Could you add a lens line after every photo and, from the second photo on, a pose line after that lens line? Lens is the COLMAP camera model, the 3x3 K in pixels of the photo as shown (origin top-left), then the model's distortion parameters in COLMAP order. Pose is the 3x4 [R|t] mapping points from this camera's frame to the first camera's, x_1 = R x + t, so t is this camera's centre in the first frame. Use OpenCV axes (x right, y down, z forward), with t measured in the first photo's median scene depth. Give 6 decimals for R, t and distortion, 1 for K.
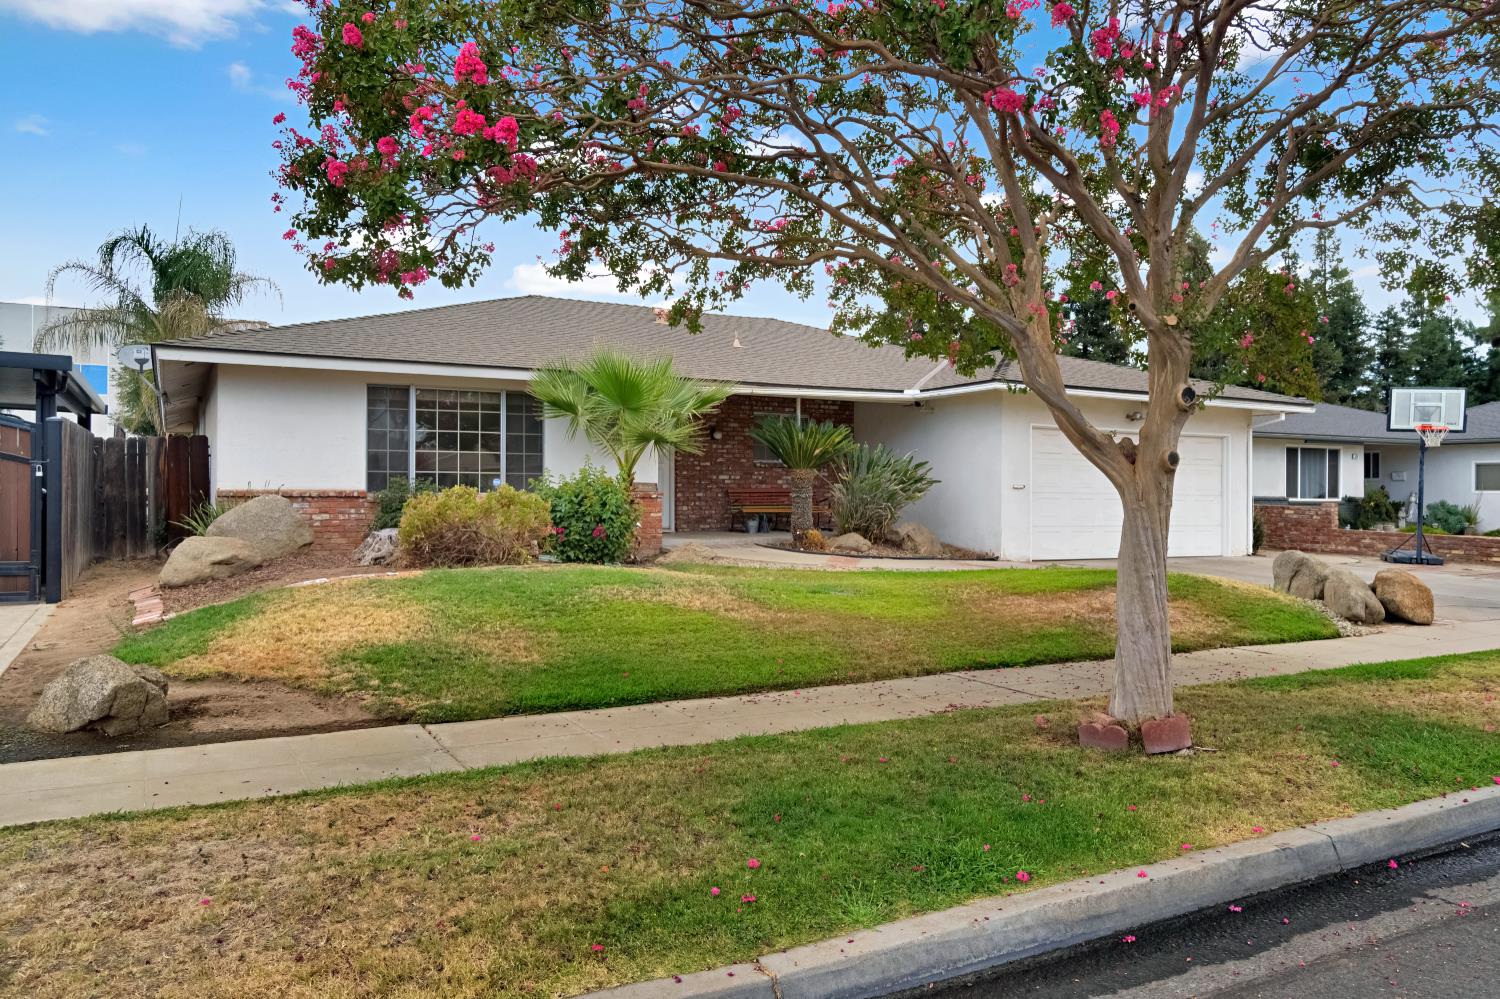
lens RADIAL K [[1087.7, 0, 750.0], [0, 1087.7, 499.5], [0, 0, 1]] dist [-0.000246, 0.000619]
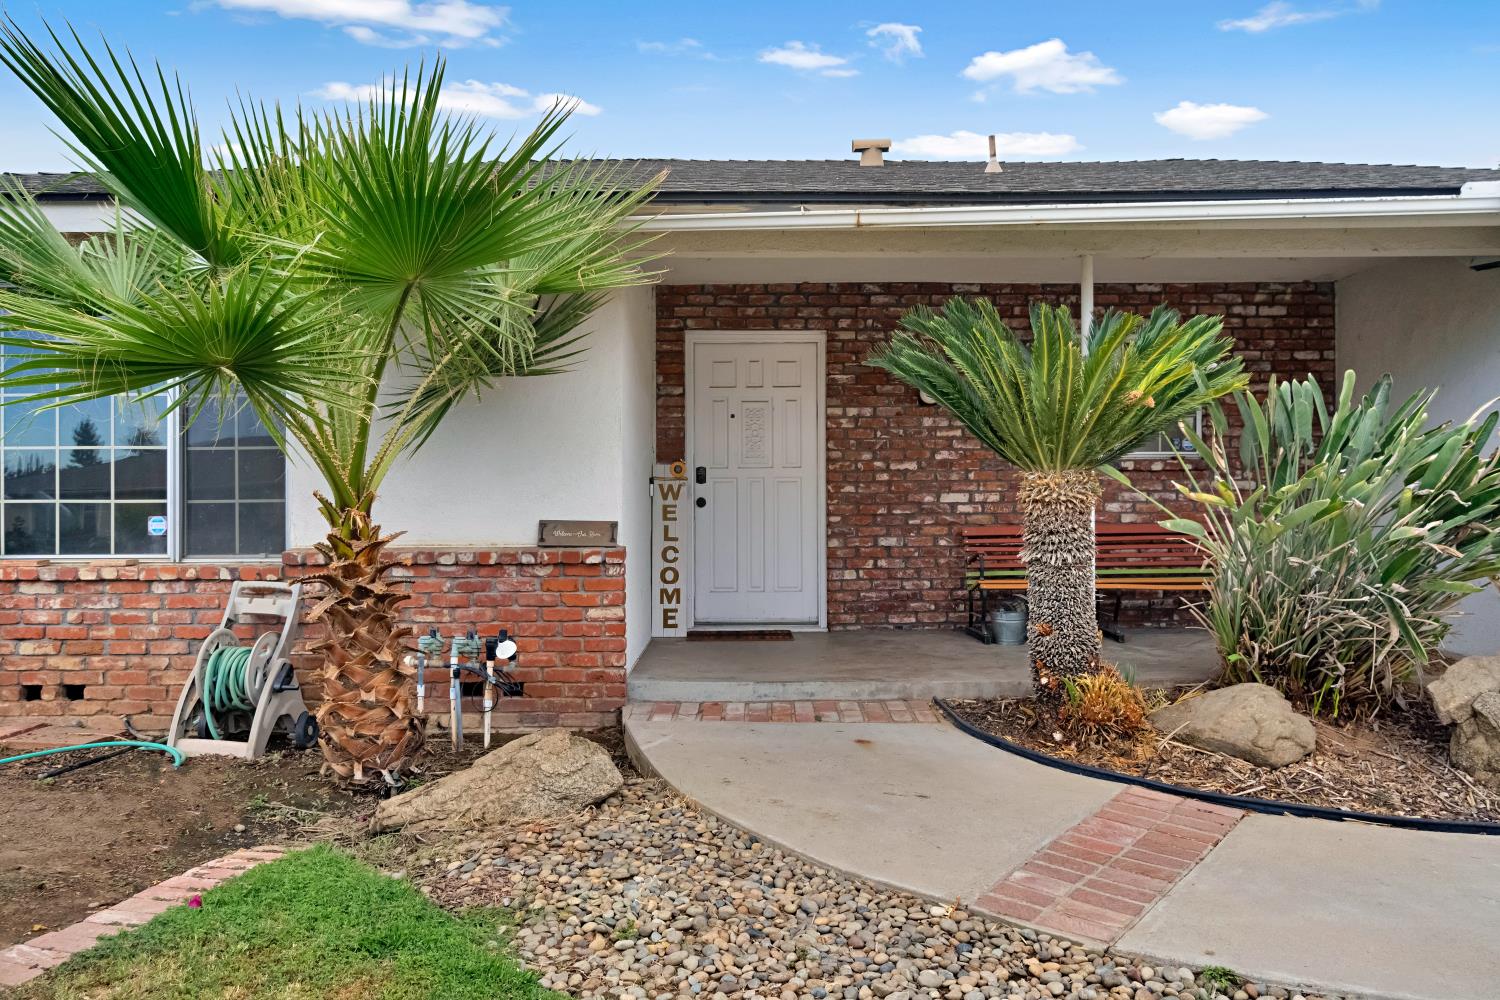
lens RADIAL K [[1087.7, 0, 750.0], [0, 1087.7, 500.0], [0, 0, 1]] dist [-0.000246, 0.000619]
pose [[0.892008, -0.014931, -0.451773, 0.108793], [0.007340, 0.999801, -0.018551, -0.014870], [0.451960, 0.013231, 0.891940, 0.691886]]
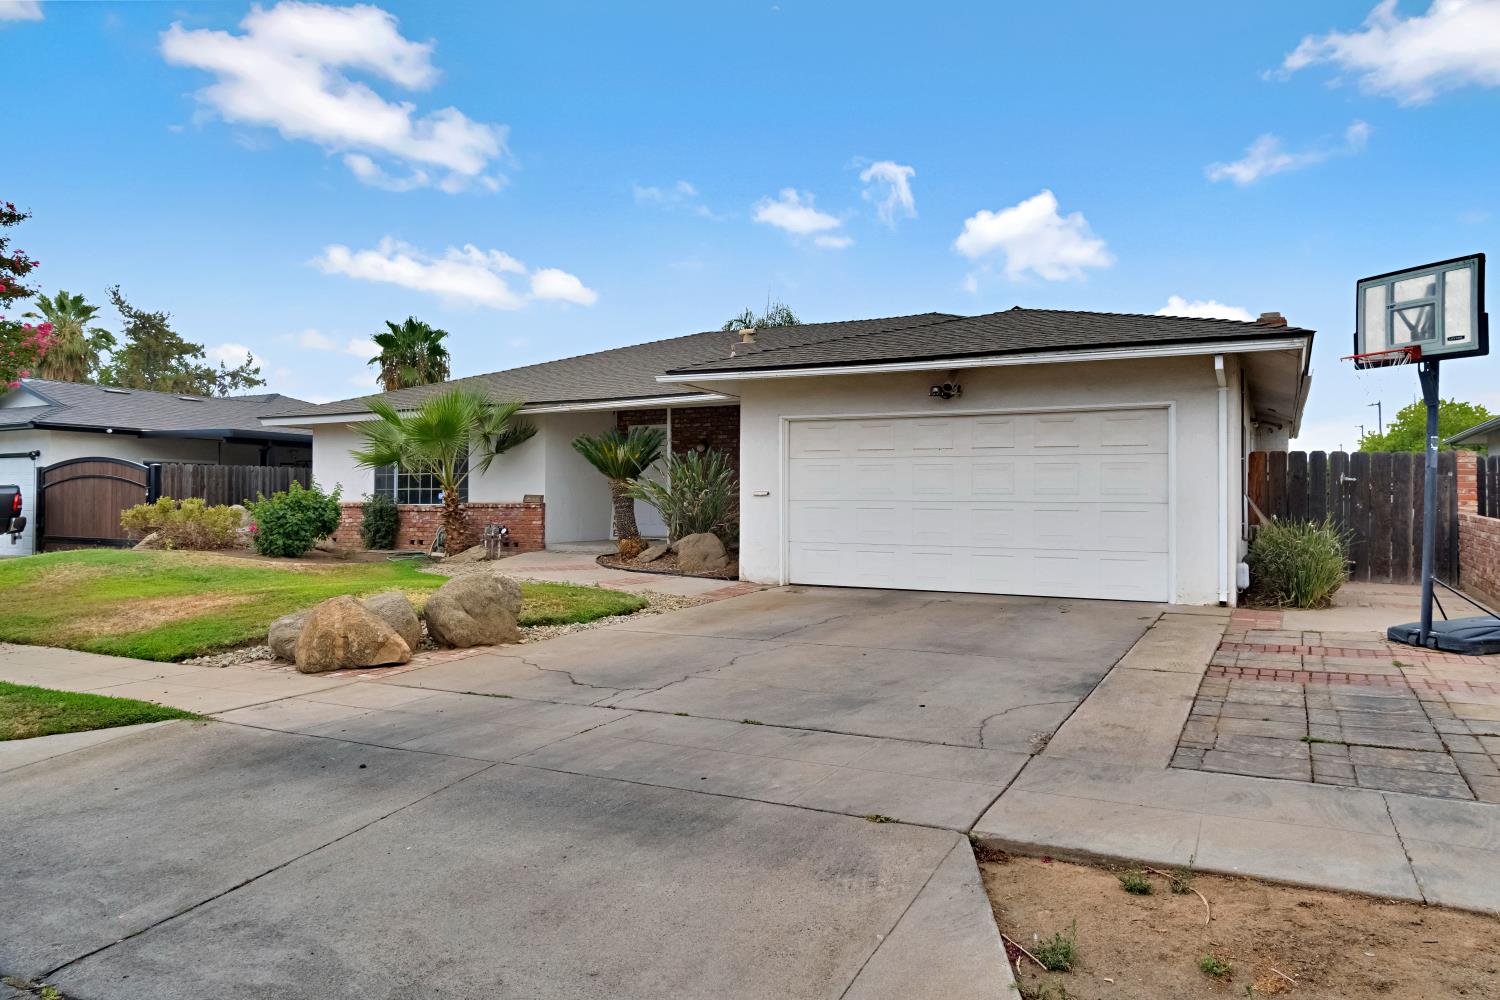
lens RADIAL K [[1031.3, 0, 750.0], [0, 1031.3, 500.0], [0, 0, 1]] dist [0.000424, -0.001122]
pose [[0.559767, -0.011505, -0.828570, 0.917089], [-0.006918, 0.999804, -0.018557, 0.008467], [0.828621, 0.016119, 0.559578, 0.560714]]
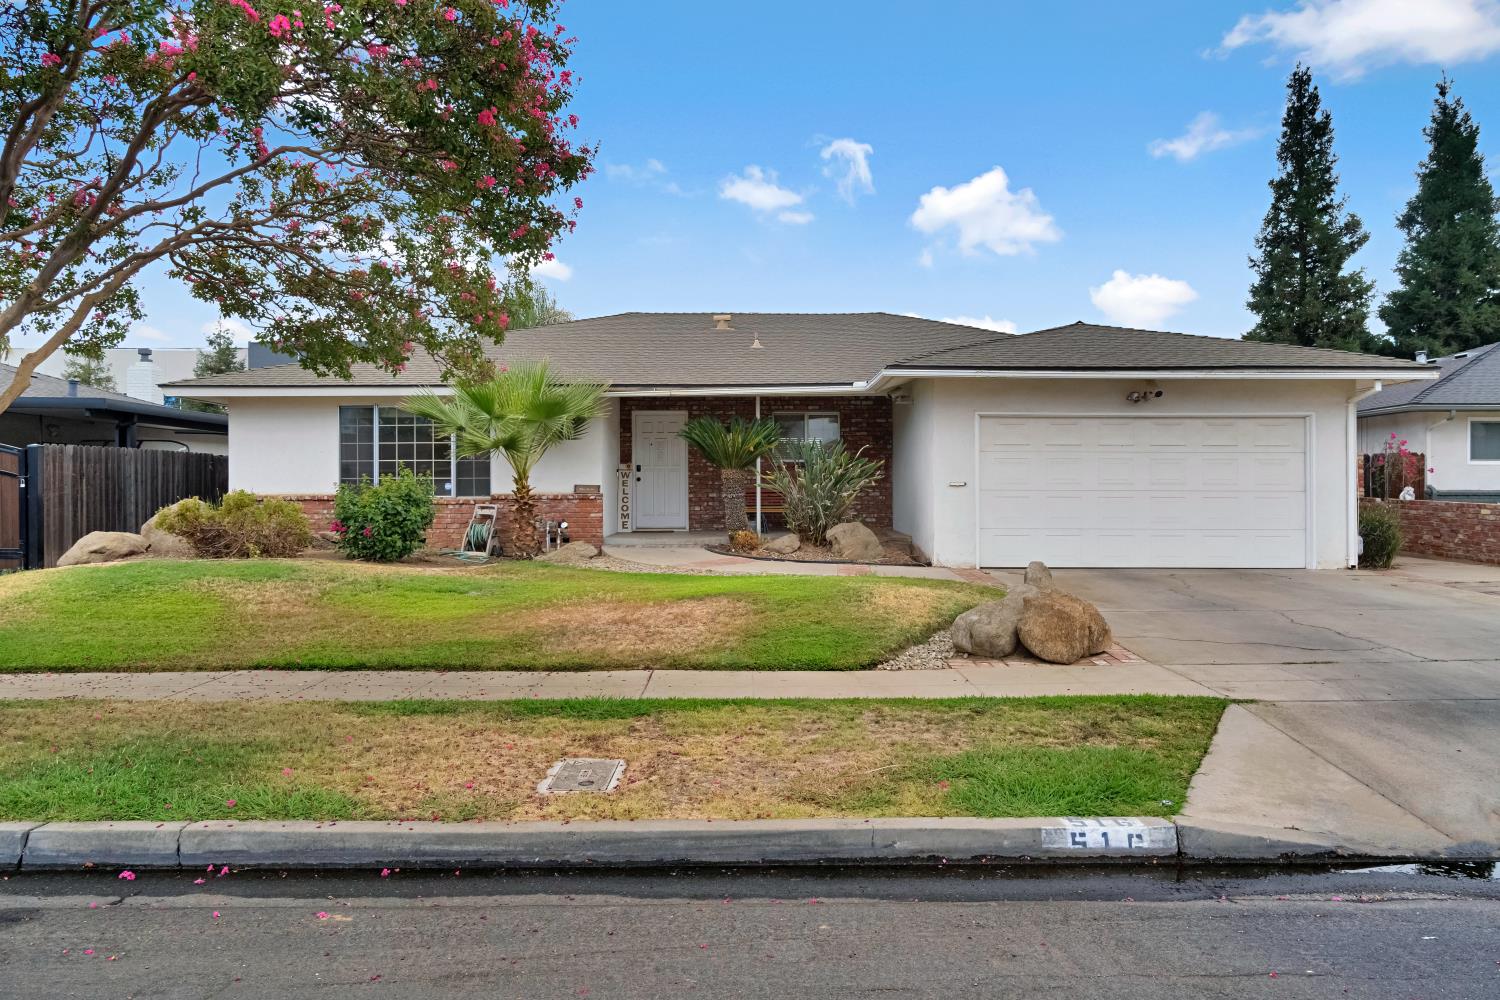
lens RADIAL K [[1031.3, 0, 750.0], [0, 1031.3, 500.0], [0, 0, 1]] dist [0.000424, -0.001122]
pose [[0.885864, -0.005965, -0.463908, 0.495875], [0.006150, 0.999980, -0.001113, 0.001390], [0.463905, -0.001867, 0.885883, 0.178219]]
